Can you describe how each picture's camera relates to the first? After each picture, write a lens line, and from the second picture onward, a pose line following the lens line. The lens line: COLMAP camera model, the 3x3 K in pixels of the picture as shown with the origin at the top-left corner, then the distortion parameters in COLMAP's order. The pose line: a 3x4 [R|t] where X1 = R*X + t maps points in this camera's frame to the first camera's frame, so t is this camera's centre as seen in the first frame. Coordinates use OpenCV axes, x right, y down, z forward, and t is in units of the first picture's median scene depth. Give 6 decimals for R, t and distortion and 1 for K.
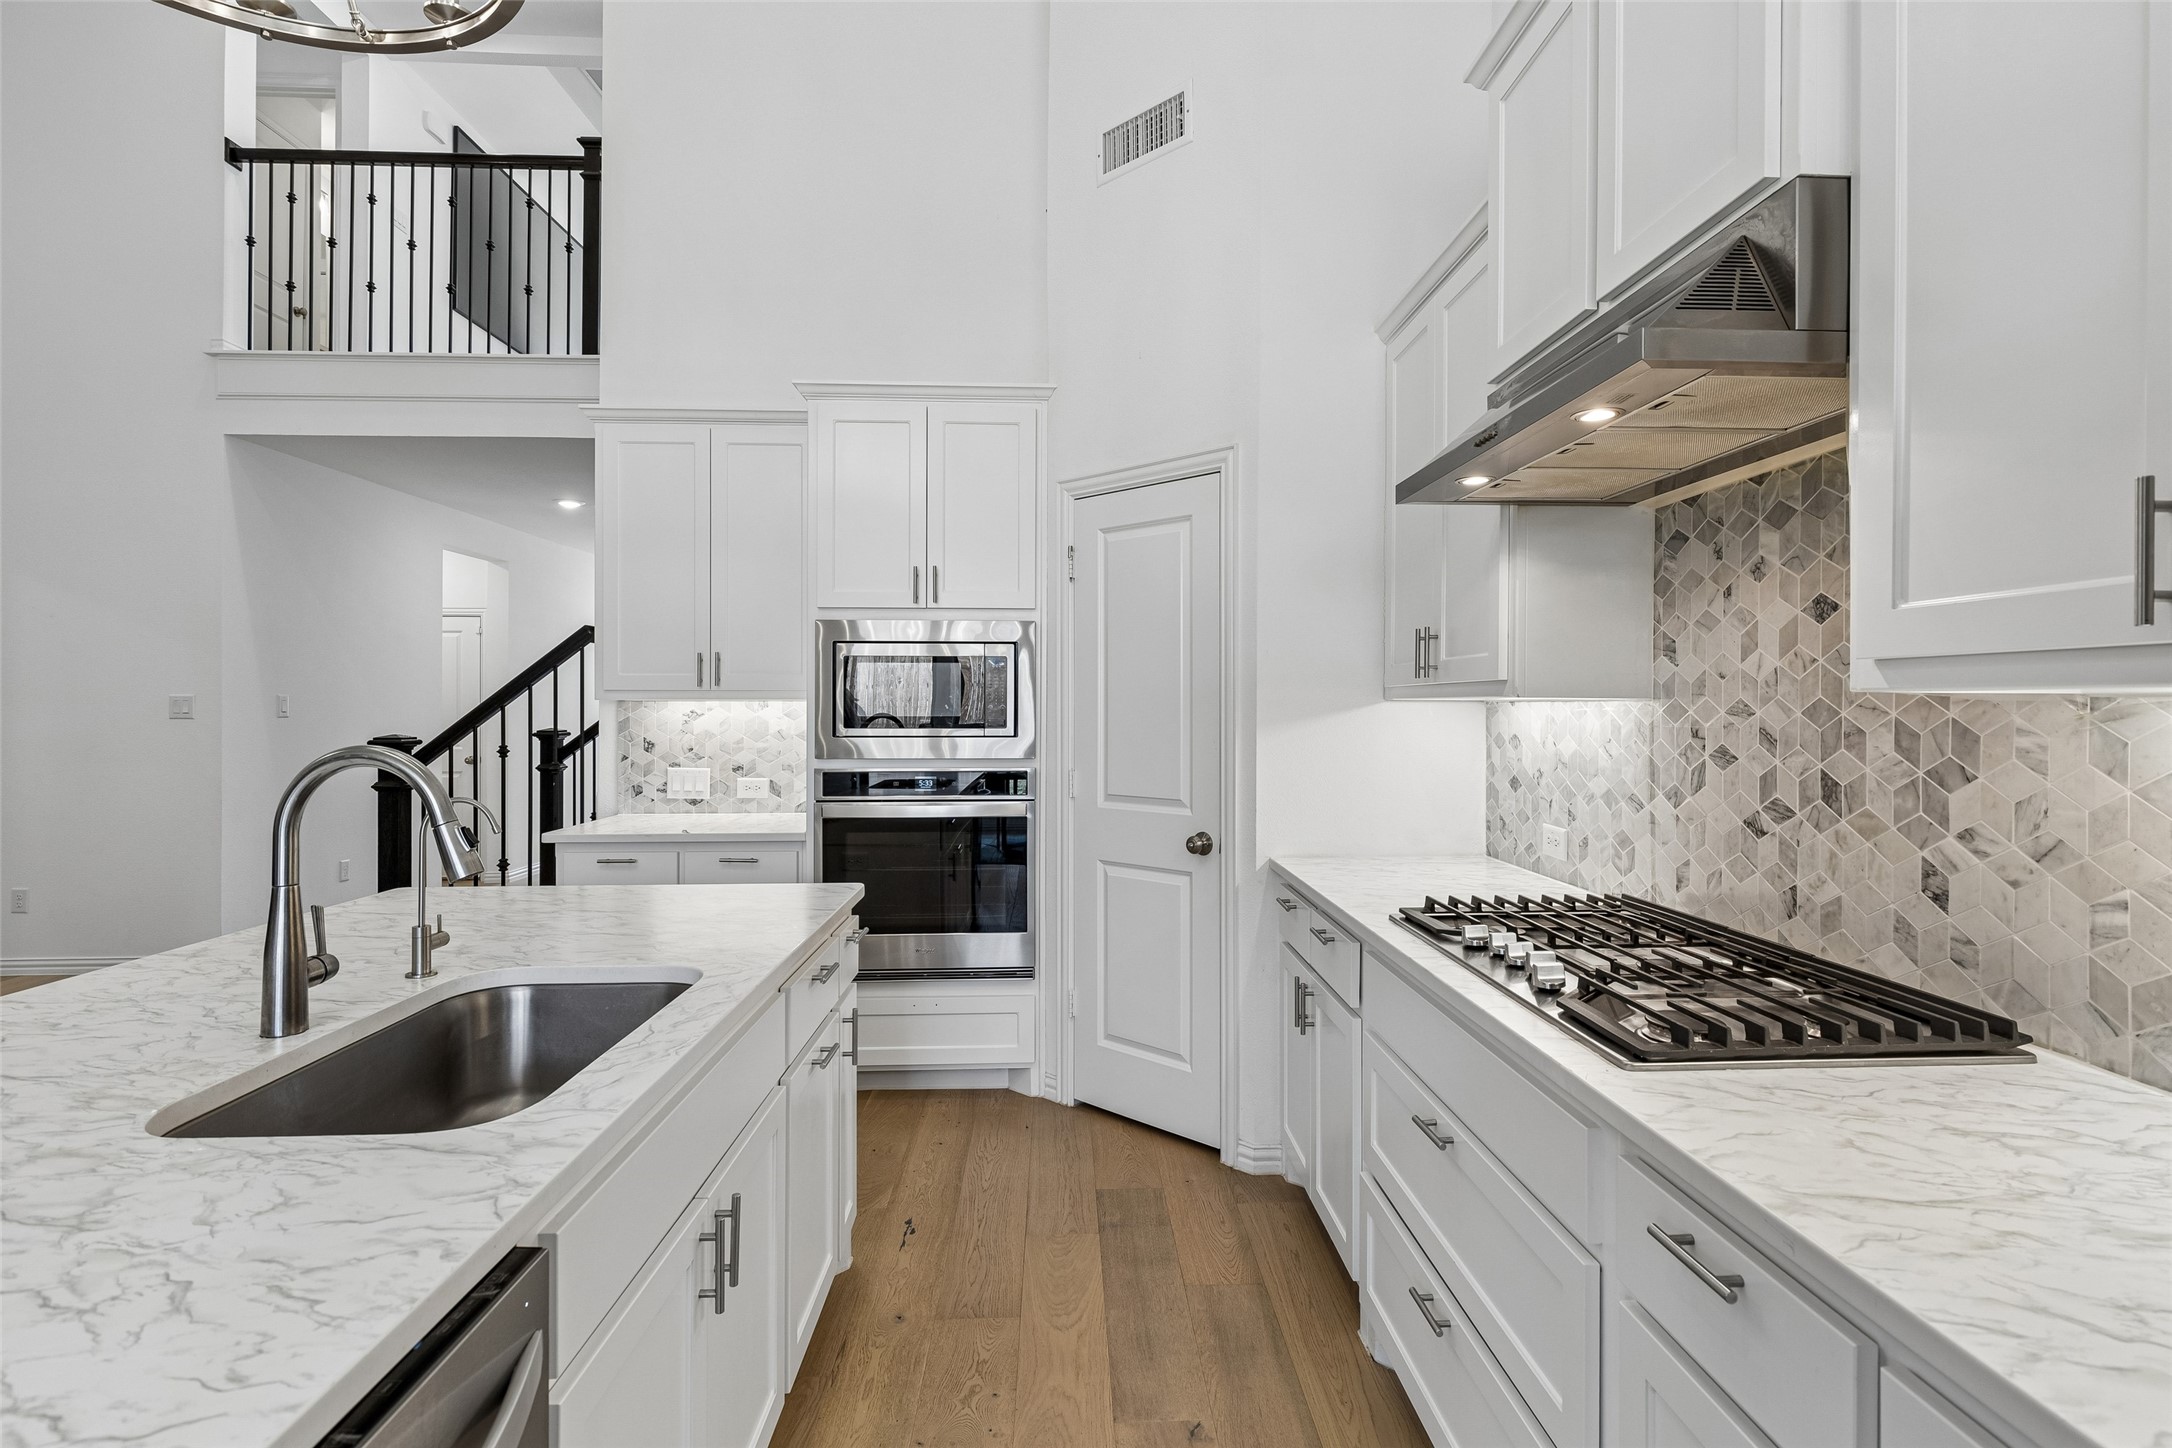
lens RADIAL K [[1016.4, 0, 1113.3], [0, 1016.4, 710.1], [0, 0, 1]] dist [0.002129, -0.002844]
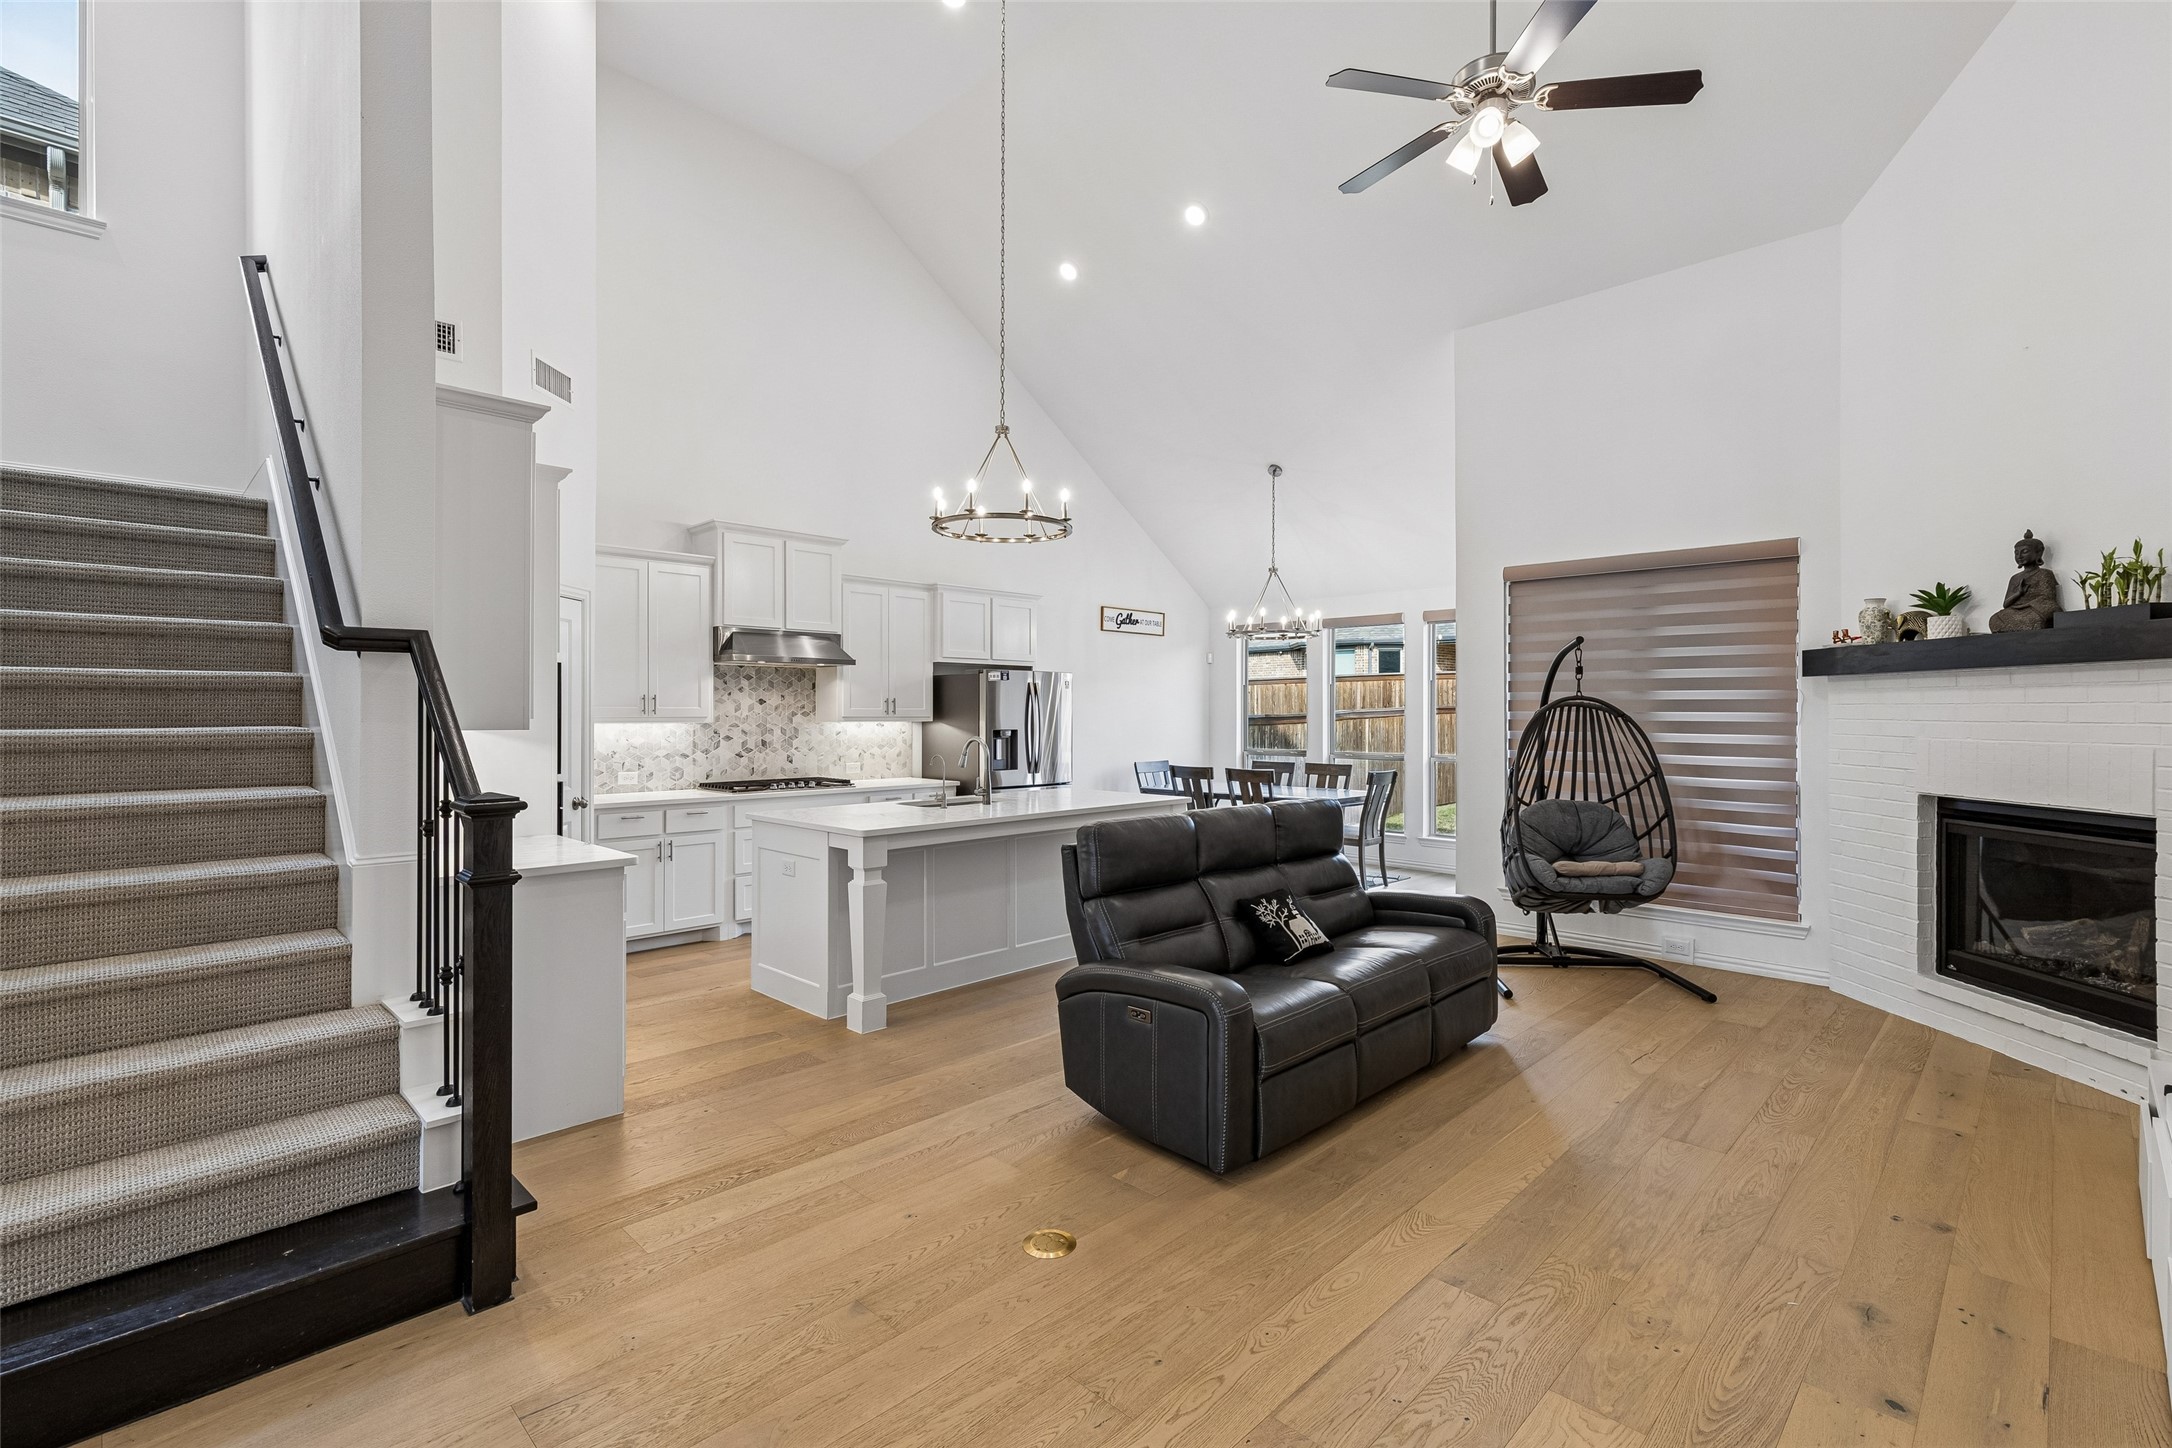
lens RADIAL K [[998.7, 0, 1121.7], [0, 998.7, 711.4], [0, 0, 1]] dist [0.027789, 0.000857]
pose [[-0.679476, 0.000616, 0.733698, -3.072709], [0.002190, 0.999997, 0.001189, -0.053154], [-0.733695, 0.002415, -0.679475, 2.445113]]
